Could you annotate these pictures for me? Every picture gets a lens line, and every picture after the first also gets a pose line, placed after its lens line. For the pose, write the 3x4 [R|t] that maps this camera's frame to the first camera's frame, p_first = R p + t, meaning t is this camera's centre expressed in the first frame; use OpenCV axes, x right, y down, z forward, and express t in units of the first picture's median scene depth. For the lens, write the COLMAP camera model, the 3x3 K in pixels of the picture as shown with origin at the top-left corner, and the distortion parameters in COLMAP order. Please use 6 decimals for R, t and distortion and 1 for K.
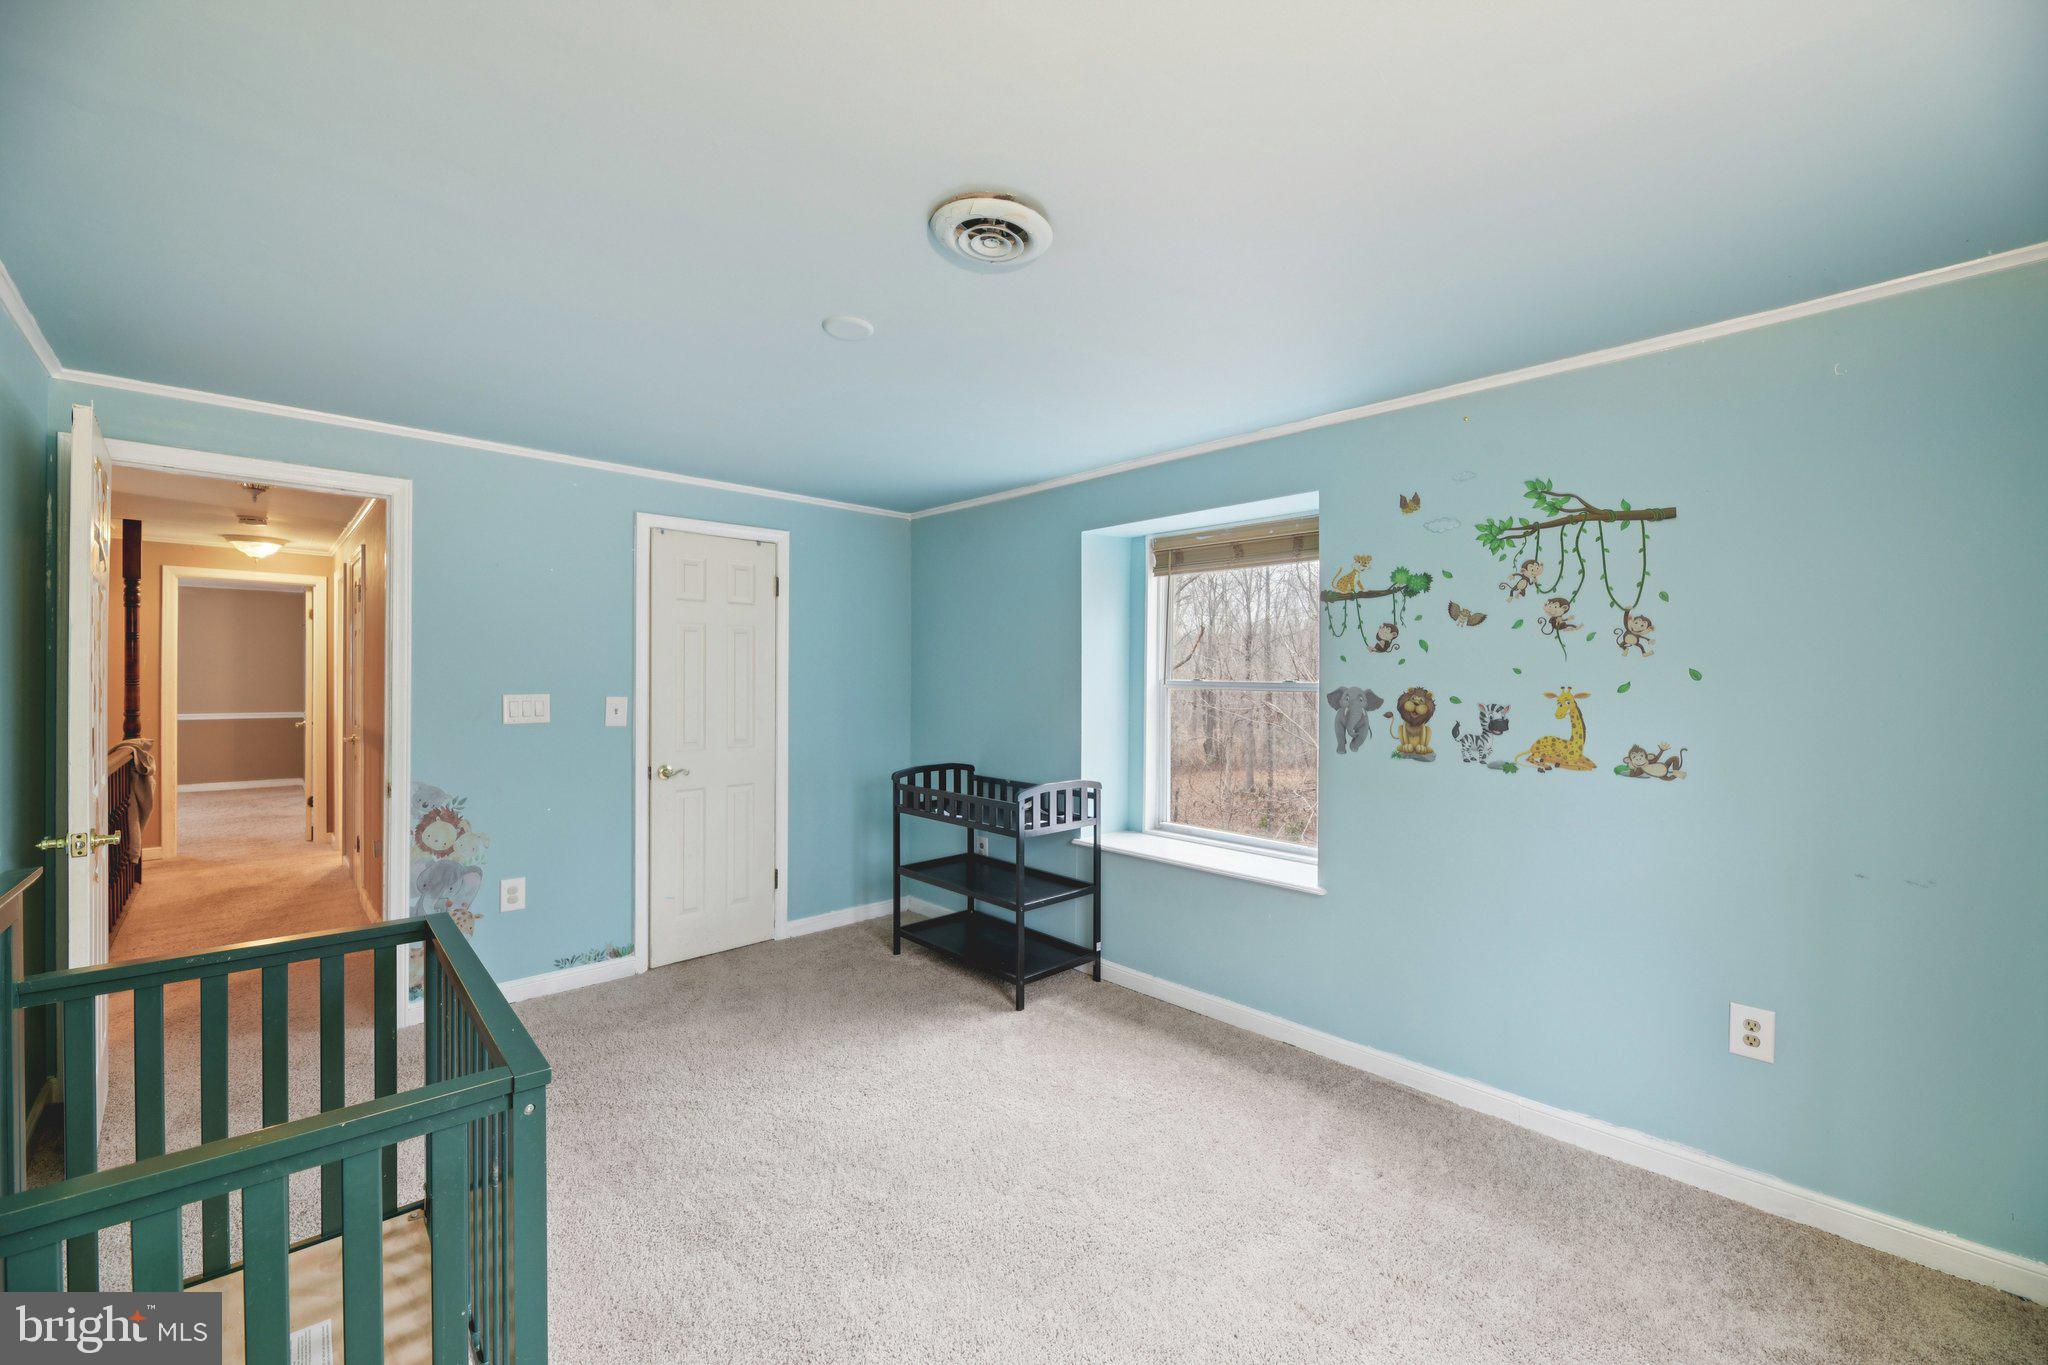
lens RADIAL K [[828.4, 0, 1021.6], [0, 828.4, 686.0], [0, 0, 1]] dist [0.001342, -0.003212]
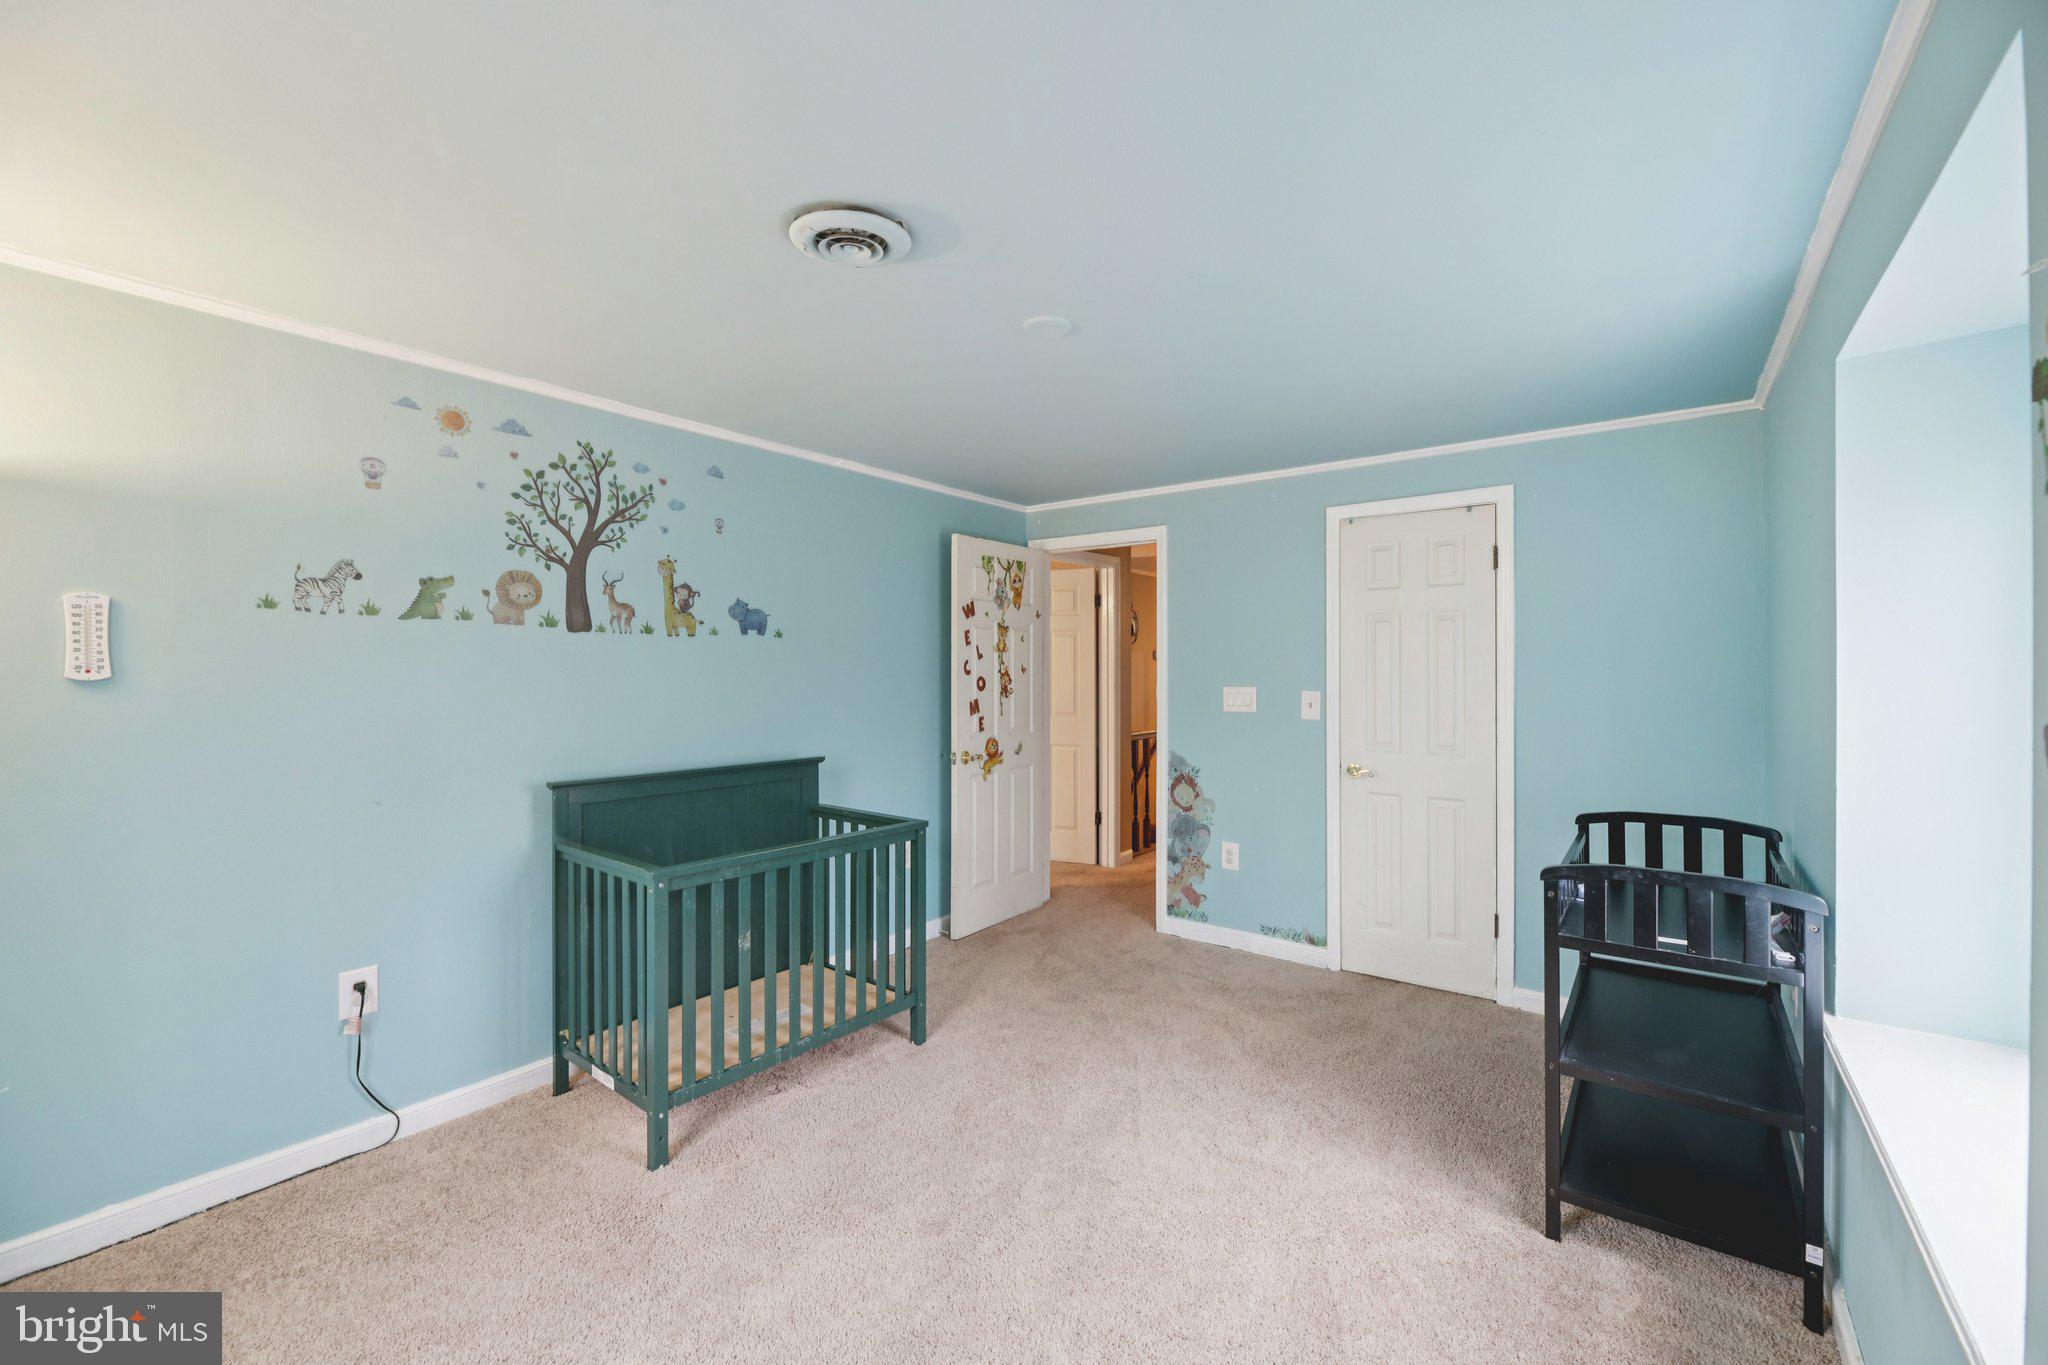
lens RADIAL K [[828.4, 0, 1034.0], [0, 828.4, 672.8], [0, 0, 1]] dist [0.001342, -0.003212]
pose [[0.164677, -0.000754, -0.986347, 0.495531], [-0.009295, 0.999954, -0.002316, -0.004302], [0.986304, 0.009550, 0.164662, 0.516602]]
